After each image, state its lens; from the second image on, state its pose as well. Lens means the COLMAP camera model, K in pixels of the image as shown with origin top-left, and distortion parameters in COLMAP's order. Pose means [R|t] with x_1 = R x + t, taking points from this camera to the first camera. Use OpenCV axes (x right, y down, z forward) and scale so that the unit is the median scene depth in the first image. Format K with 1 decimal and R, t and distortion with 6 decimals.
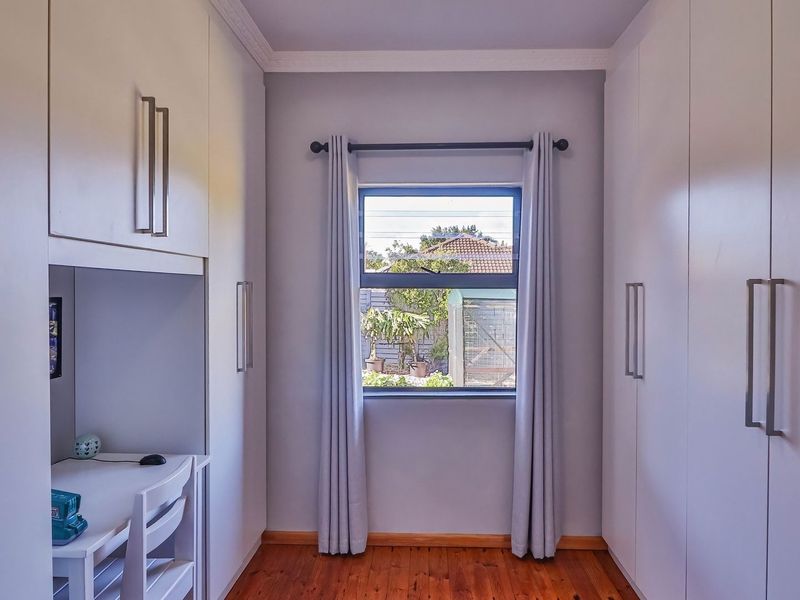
lens RADIAL K [[580.2, 0, 400.0], [0, 580.2, 300.0], [0, 0, 1]] dist [0.006292, -0.005323]
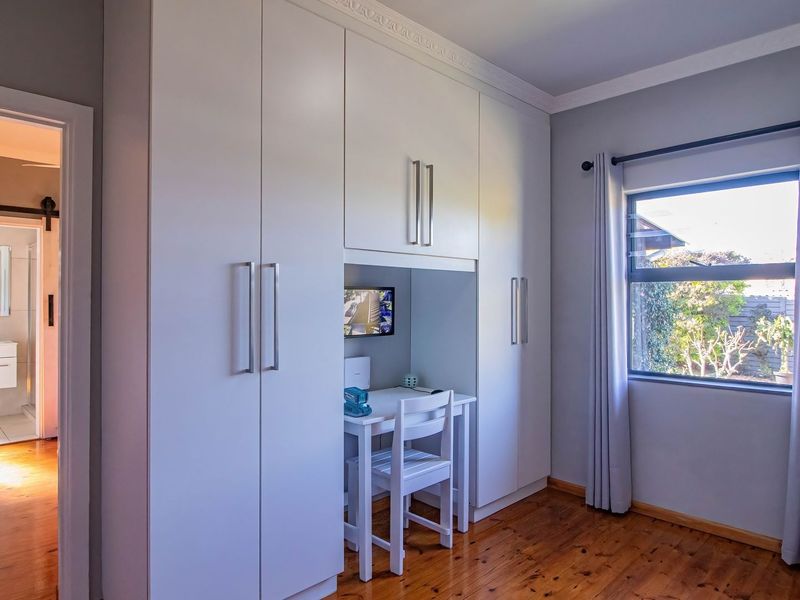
lens RADIAL K [[516.7, 0, 388.6], [0, 516.7, 302.4], [0, 0, 1]] dist [-0.019473, -0.001541]
pose [[0.706088, 0.003842, -0.708114, 0.324887], [-0.015775, 0.999822, -0.010305, 0.038350], [0.707948, 0.018447, 0.706023, -0.041975]]
